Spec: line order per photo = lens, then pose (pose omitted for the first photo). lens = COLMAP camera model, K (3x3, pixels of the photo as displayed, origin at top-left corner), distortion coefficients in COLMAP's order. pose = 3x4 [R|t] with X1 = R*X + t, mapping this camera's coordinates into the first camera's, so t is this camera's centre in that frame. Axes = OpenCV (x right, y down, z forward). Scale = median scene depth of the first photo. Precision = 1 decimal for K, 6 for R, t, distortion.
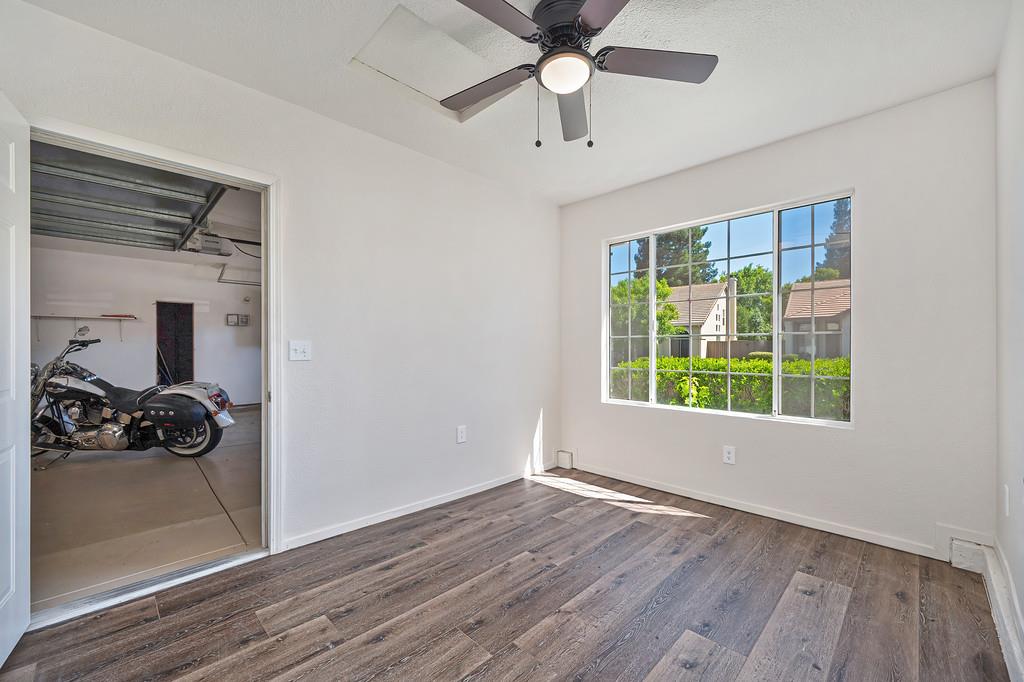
lens RADIAL K [[408.3, 0, 511.3], [0, 408.3, 345.6], [0, 0, 1]] dist [0.002038, -0.000230]
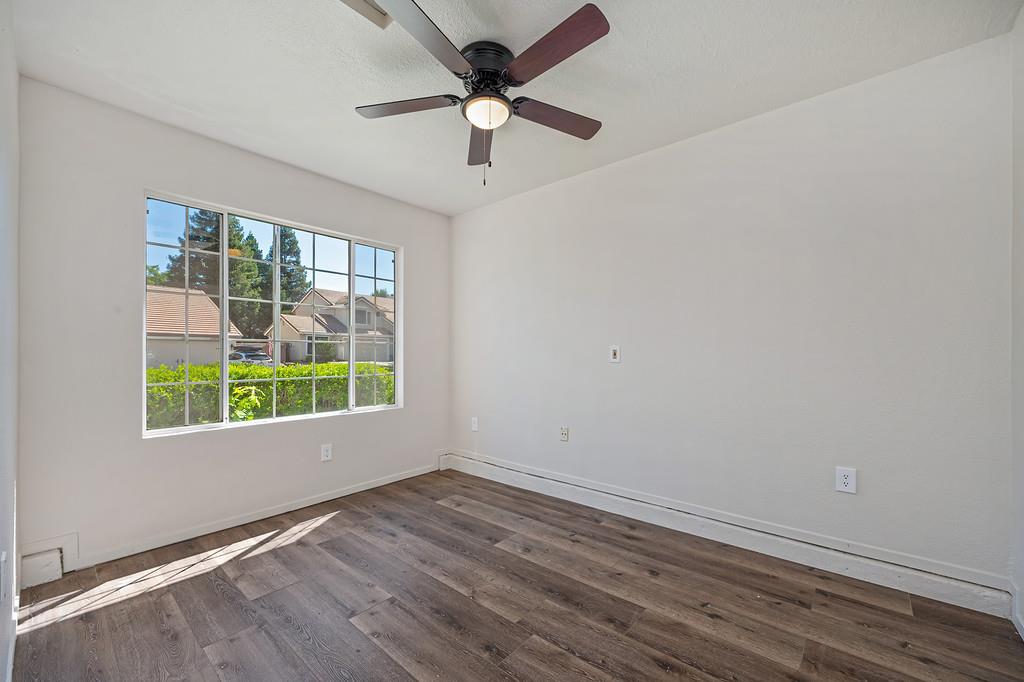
lens RADIAL K [[408.3, 0, 512.3], [0, 408.3, 349.1], [0, 0, 1]] dist [0.002038, -0.000230]
pose [[-0.069308, 0.011669, 0.997527, -0.603115], [-0.004007, 0.999920, -0.011975, 0.003624], [-0.997587, -0.004827, -0.069256, 0.599163]]
